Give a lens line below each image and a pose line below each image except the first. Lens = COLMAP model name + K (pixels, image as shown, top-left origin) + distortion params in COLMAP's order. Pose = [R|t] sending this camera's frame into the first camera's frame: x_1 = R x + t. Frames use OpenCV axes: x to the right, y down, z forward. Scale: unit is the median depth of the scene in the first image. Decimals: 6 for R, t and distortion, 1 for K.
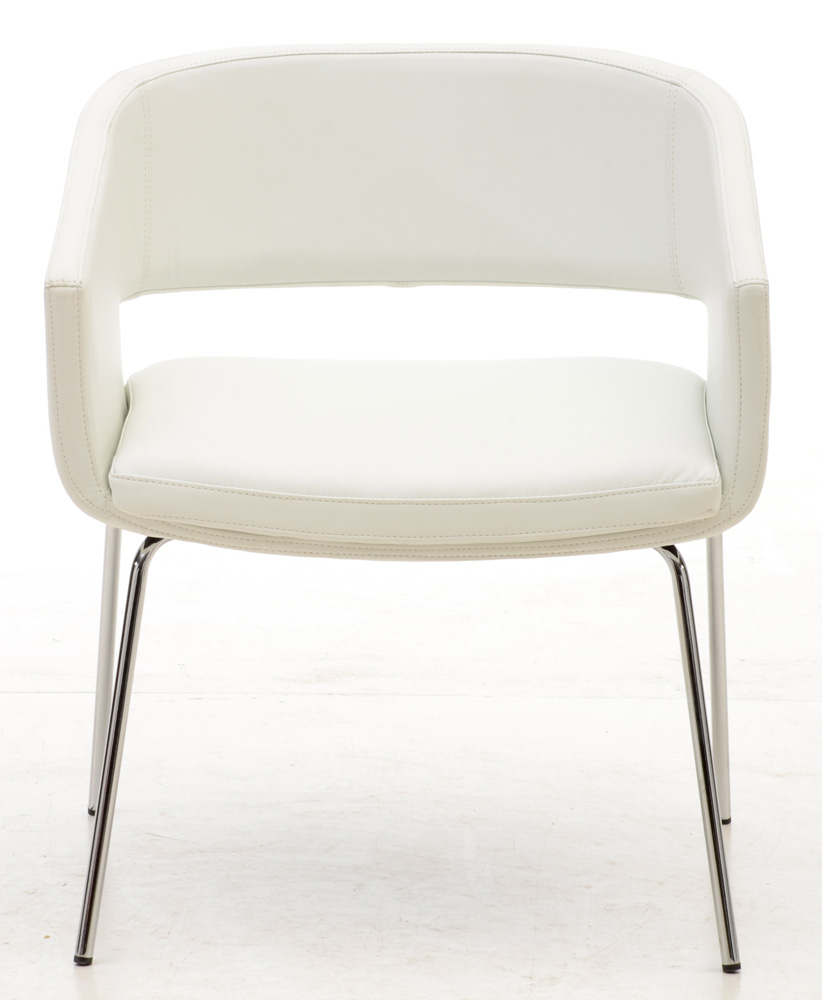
lens RADIAL K [[4952.4, 0, 417.2], [0, 4952.4, 505.5], [0, 0, 1]] dist [0.533030, 0.000000]
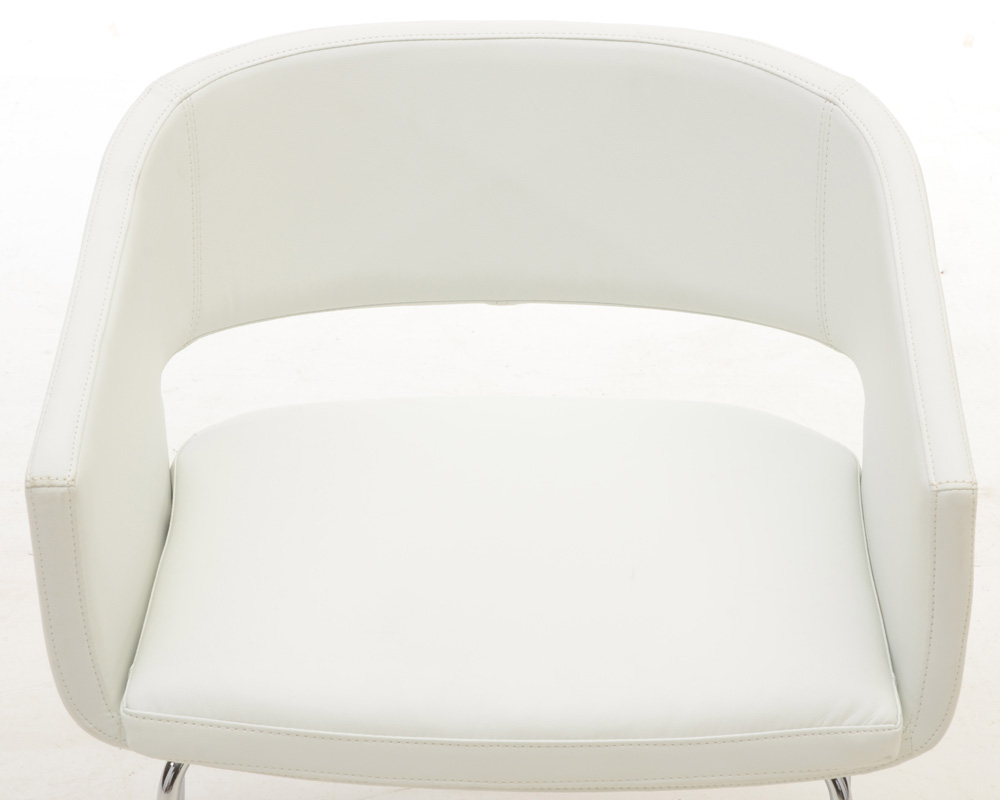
lens RADIAL K [[2632.1, 0, 531.5], [0, 2632.1, 412.7], [0, 0, 1]] dist [0.217137, 0.000000]
pose [[0.999992, 0.003630, 0.001576, 0.001815], [-0.003907, 0.968700, 0.248204, -0.155455], [-0.000626, -0.248208, 0.968707, 0.608122]]
